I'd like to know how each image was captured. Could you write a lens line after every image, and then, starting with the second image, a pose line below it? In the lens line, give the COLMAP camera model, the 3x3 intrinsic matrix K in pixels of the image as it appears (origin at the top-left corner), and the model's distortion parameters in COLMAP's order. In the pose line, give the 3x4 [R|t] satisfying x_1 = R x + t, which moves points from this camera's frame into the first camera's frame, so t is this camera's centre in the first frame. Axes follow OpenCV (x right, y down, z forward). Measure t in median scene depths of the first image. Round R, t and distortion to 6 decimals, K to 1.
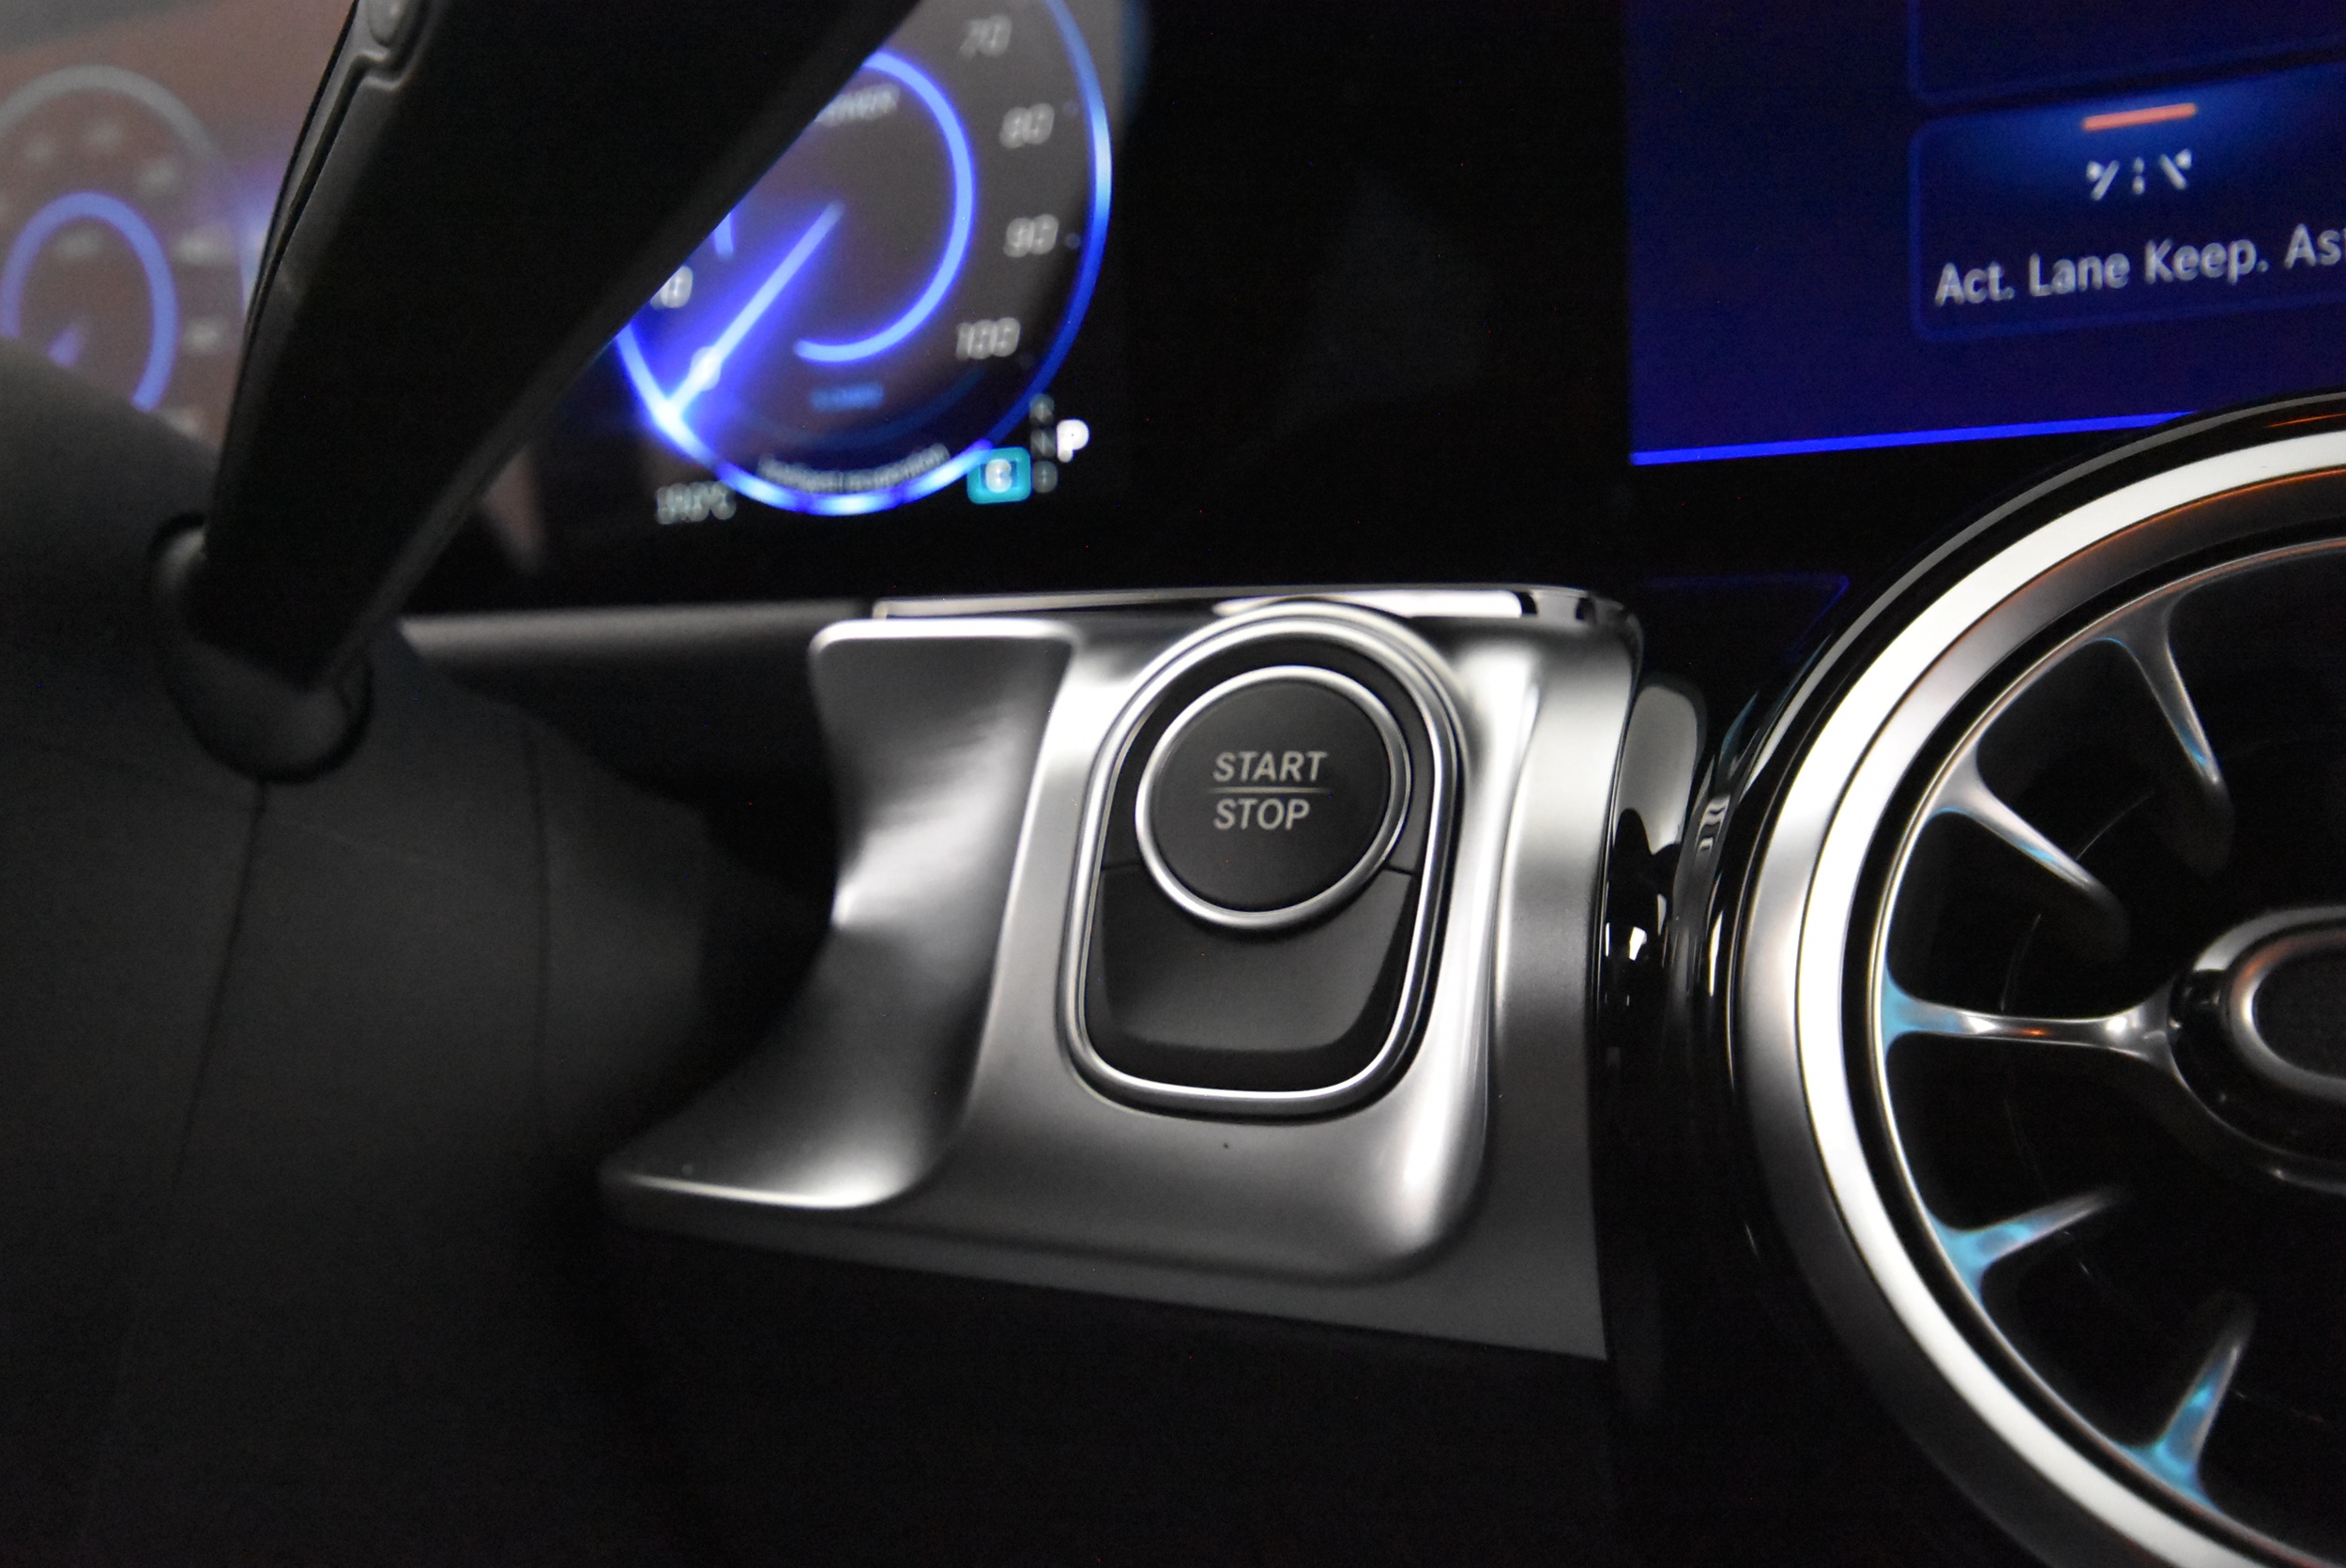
lens RADIAL K [[1941.9, 0, 1137.7], [0, 1941.9, 784.2], [0, 0, 1]] dist [0.007044, 0.007462]
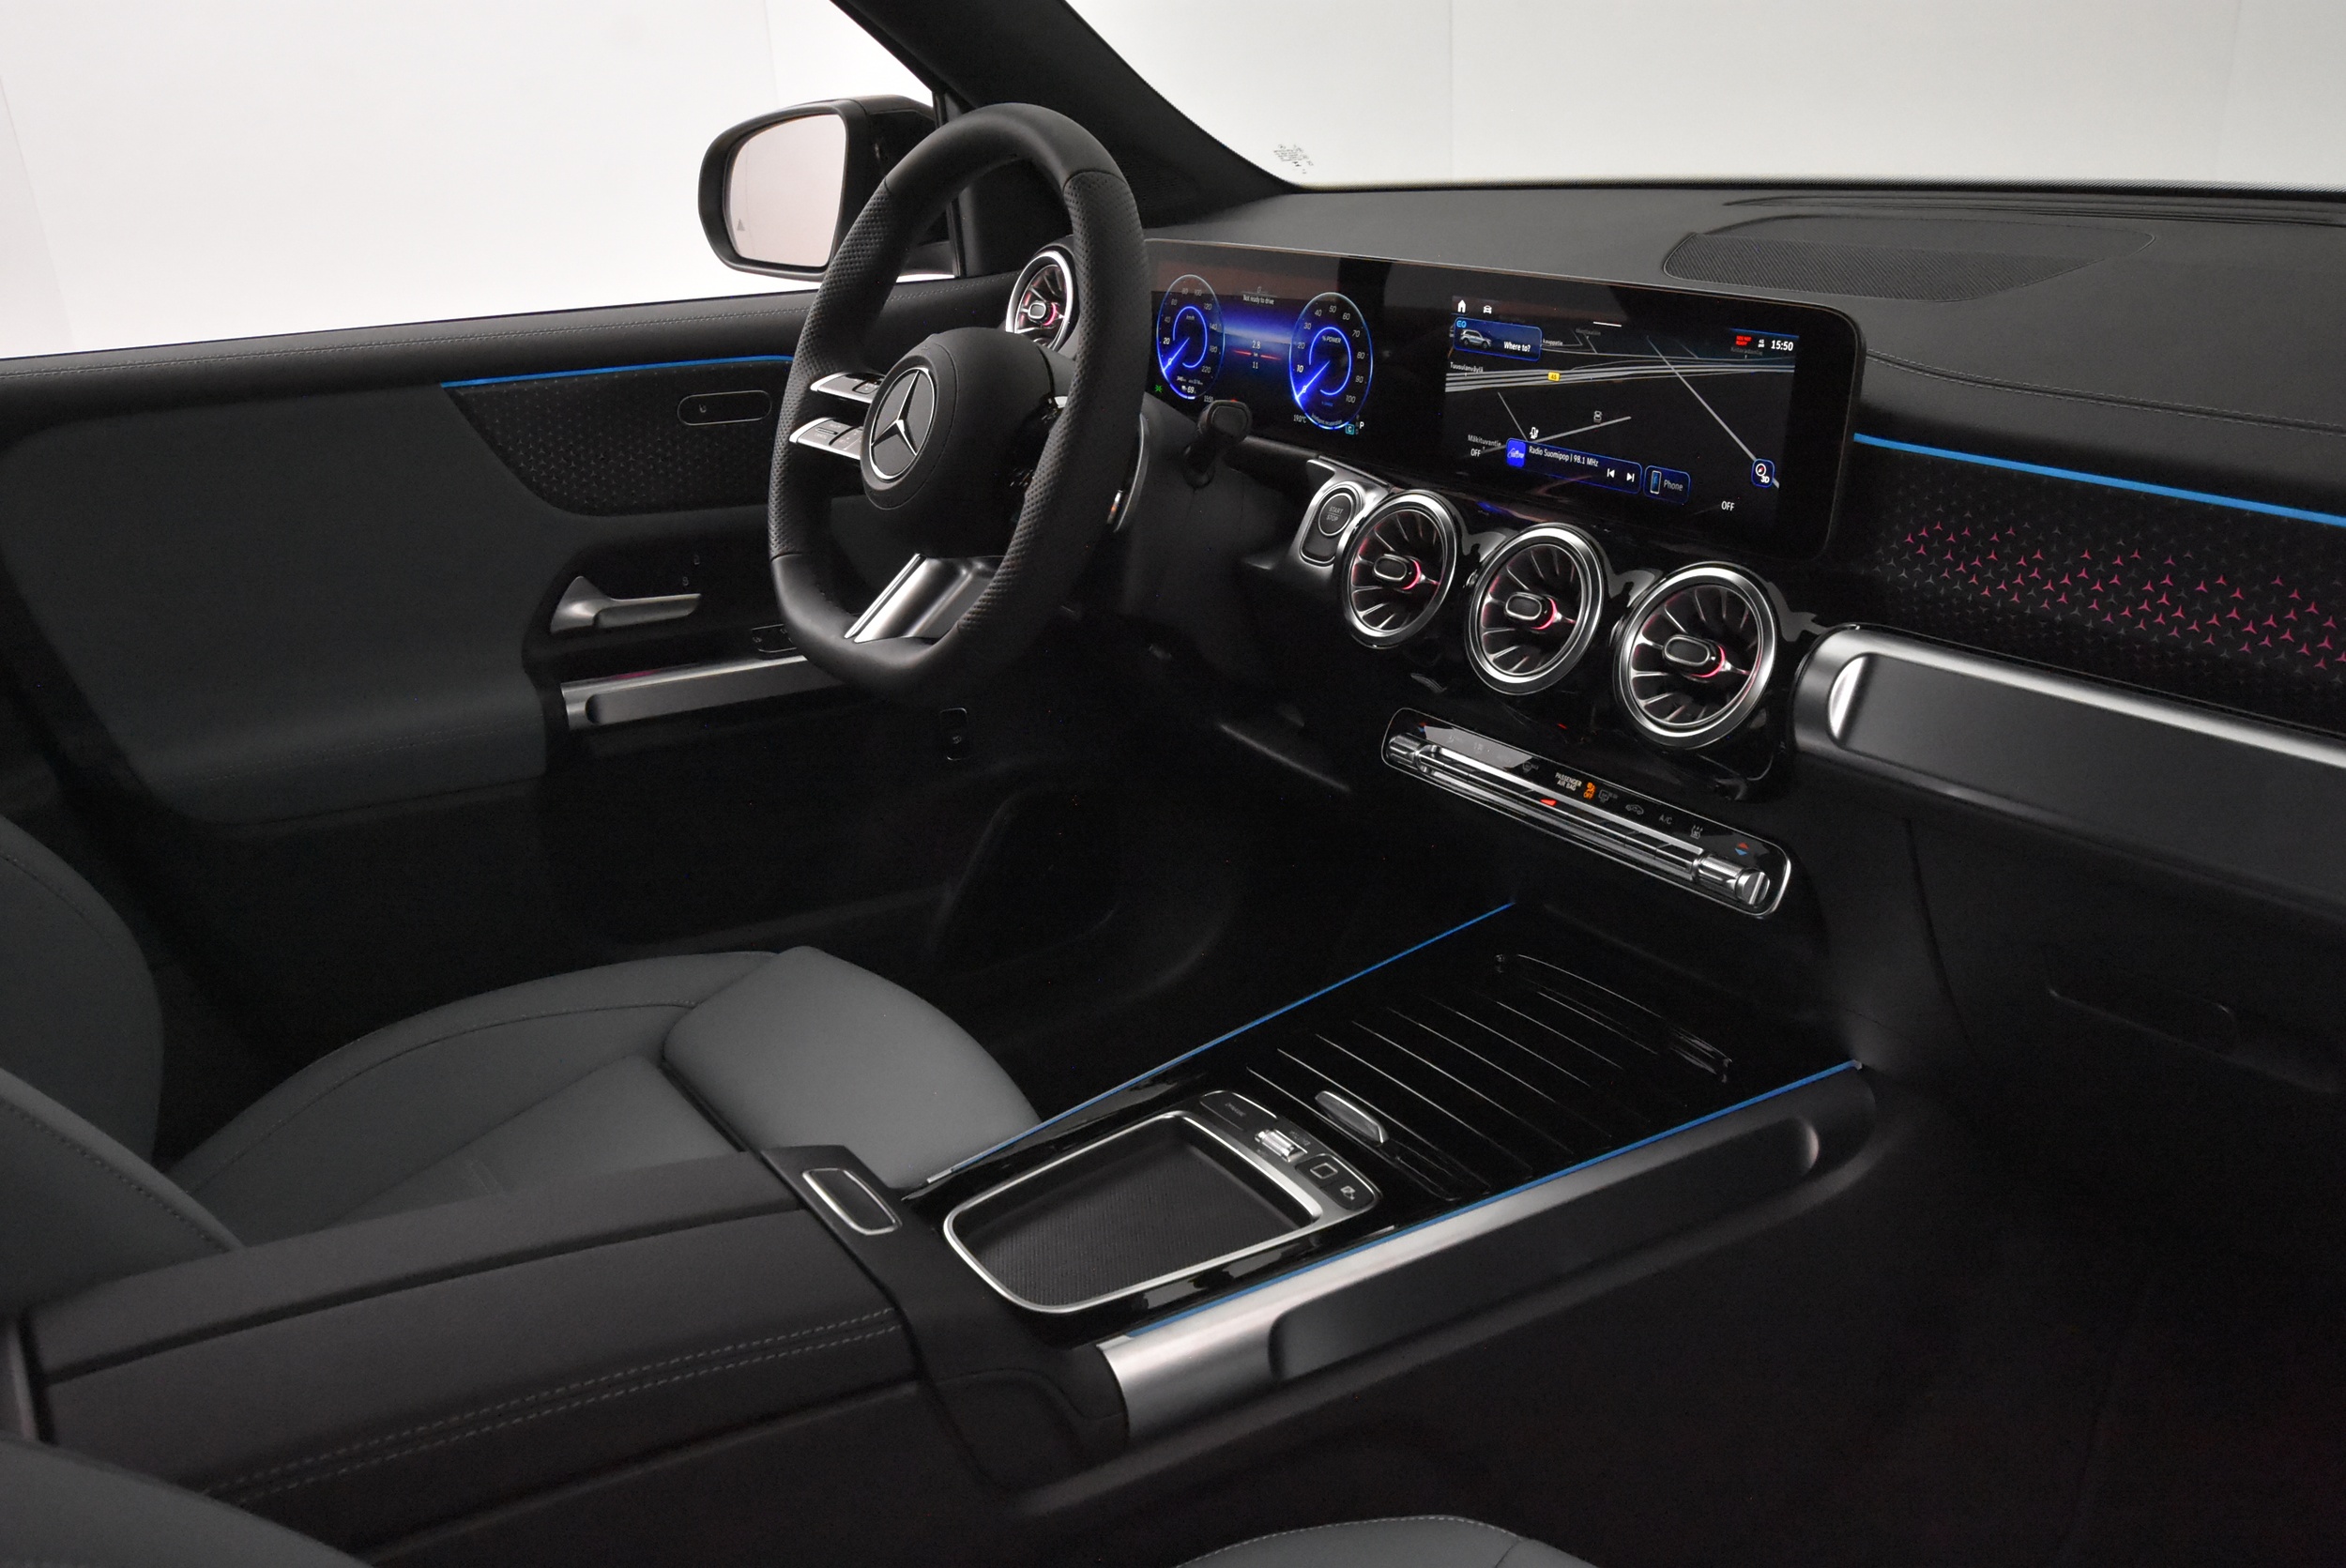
lens RADIAL K [[1941.9, 0, 1137.7], [0, 1941.9, 784.2], [0, 0, 1]] dist [0.007044, 0.007462]
pose [[0.850324, 0.216286, -0.479759, 1.900642], [-0.078741, 0.953668, 0.290374, -0.654815], [0.520335, -0.209135, 0.827958, -3.270906]]
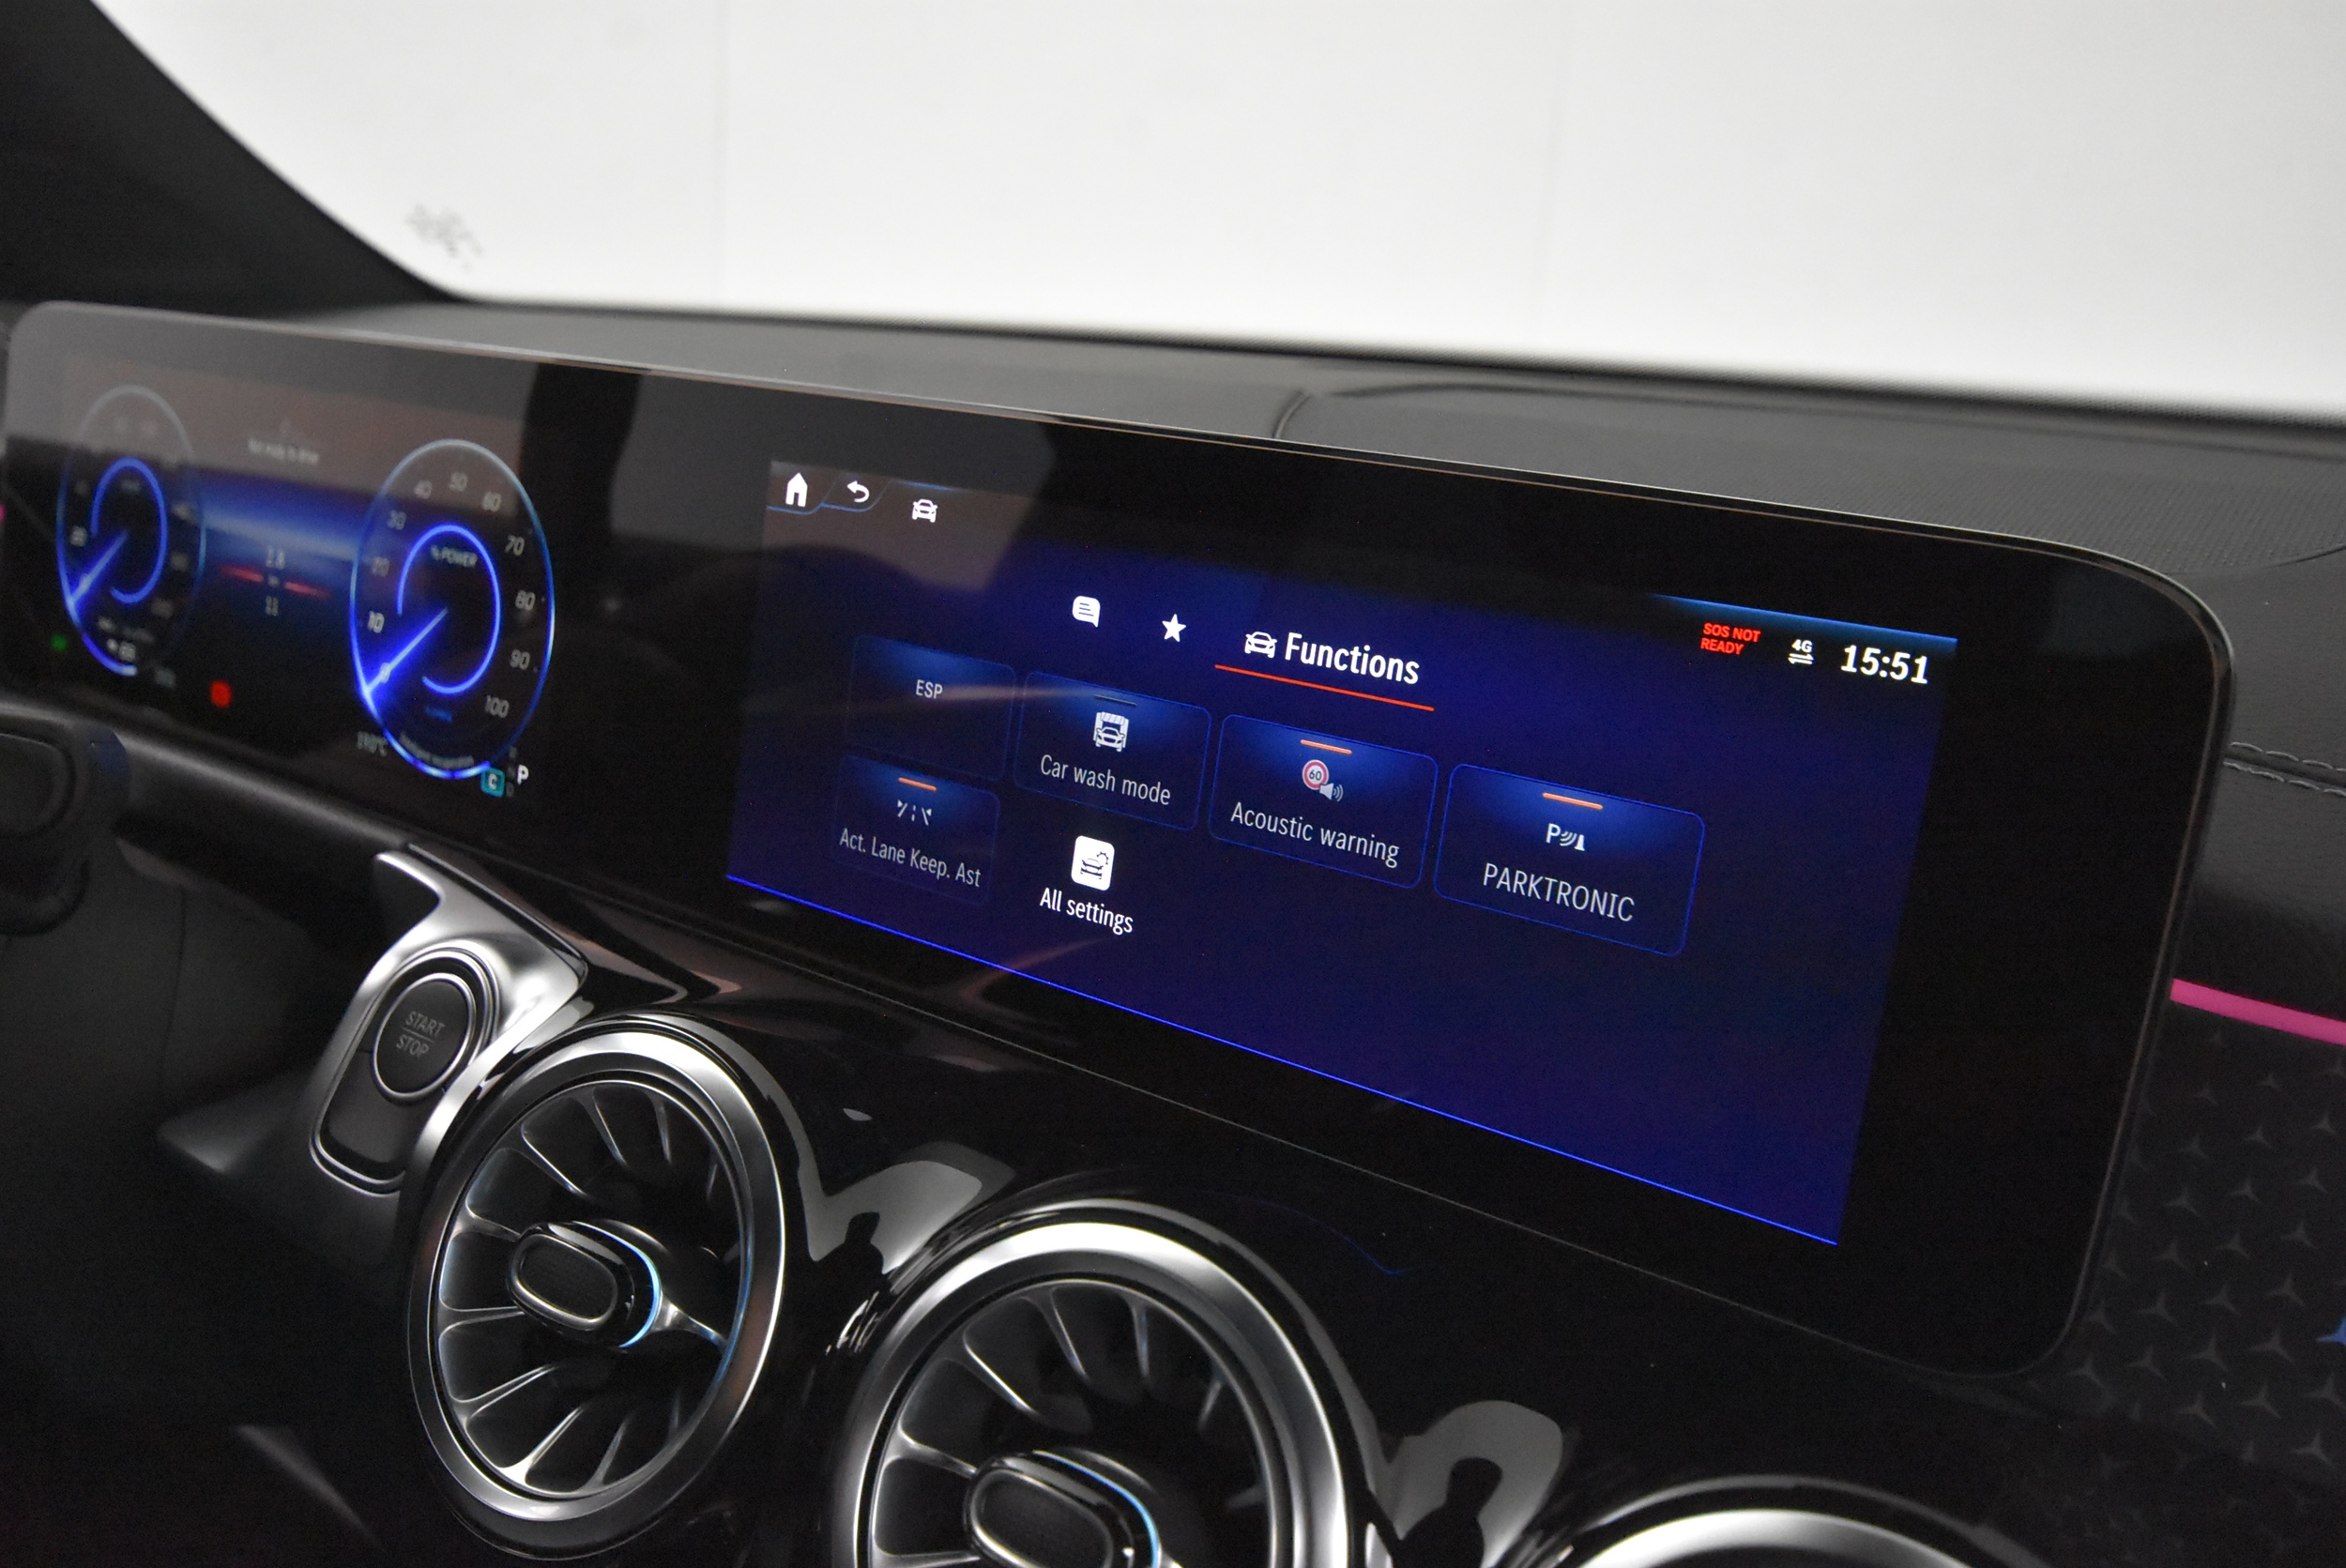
lens RADIAL K [[1941.9, 0, 1137.7], [0, 1941.9, 784.2], [0, 0, 1]] dist [0.007044, 0.007462]
pose [[0.969308, 0.189987, -0.156037, 0.800433], [-0.174257, 0.978640, 0.109076, -0.460183], [0.173427, -0.078537, 0.981710, -0.688845]]
